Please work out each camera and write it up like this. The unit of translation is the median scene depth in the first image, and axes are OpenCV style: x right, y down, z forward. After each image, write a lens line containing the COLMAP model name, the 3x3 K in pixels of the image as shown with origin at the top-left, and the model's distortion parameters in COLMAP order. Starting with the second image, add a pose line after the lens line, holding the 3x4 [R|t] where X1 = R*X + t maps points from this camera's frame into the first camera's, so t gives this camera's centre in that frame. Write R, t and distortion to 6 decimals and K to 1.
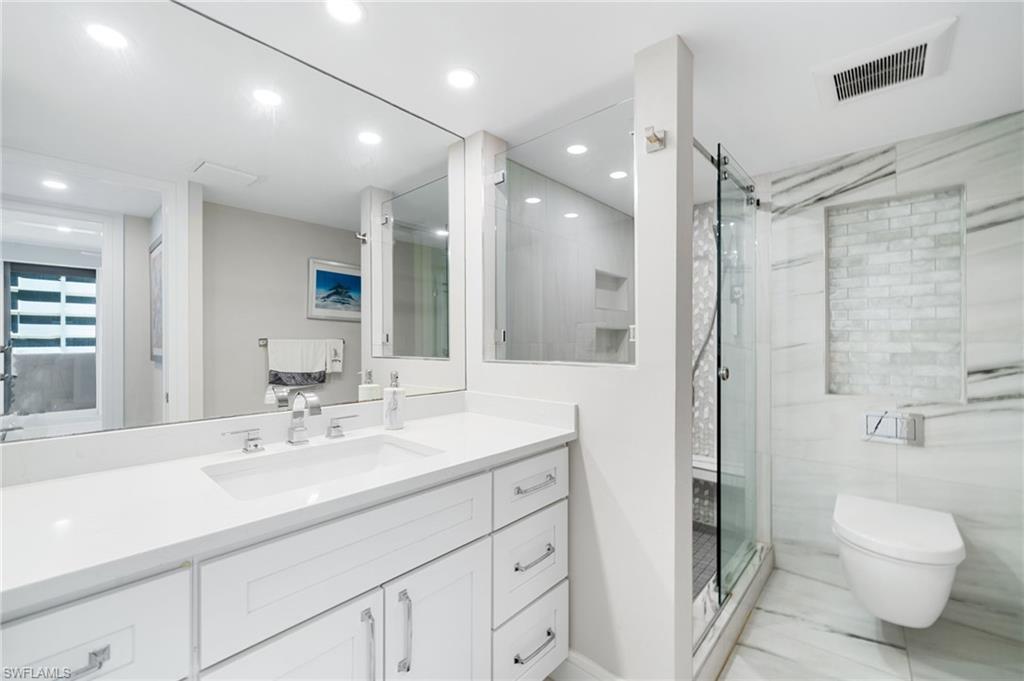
lens RADIAL K [[429.8, 0, 506.8], [0, 429.8, 347.4], [0, 0, 1]] dist [0.000179, -0.000862]
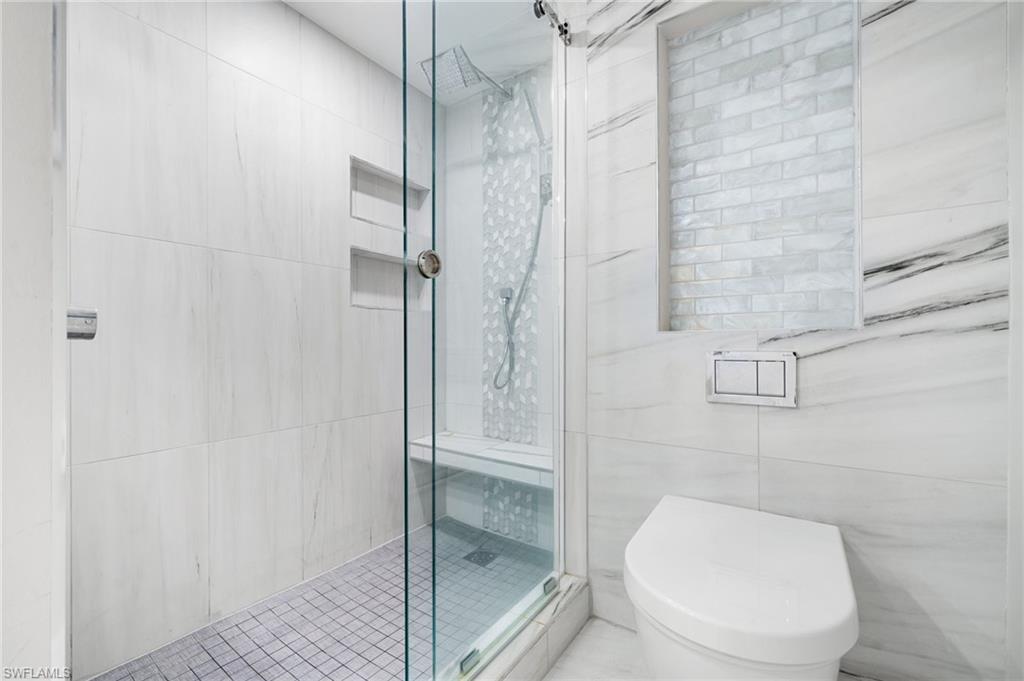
lens RADIAL K [[429.8, 0, 518.3], [0, 429.8, 350.8], [0, 0, 1]] dist [0.000179, -0.000862]
pose [[0.992682, 0.002306, 0.120738, 0.481418], [-0.001590, 0.999981, -0.006023, 0.144450], [-0.120750, 0.005787, 0.992666, 0.429288]]
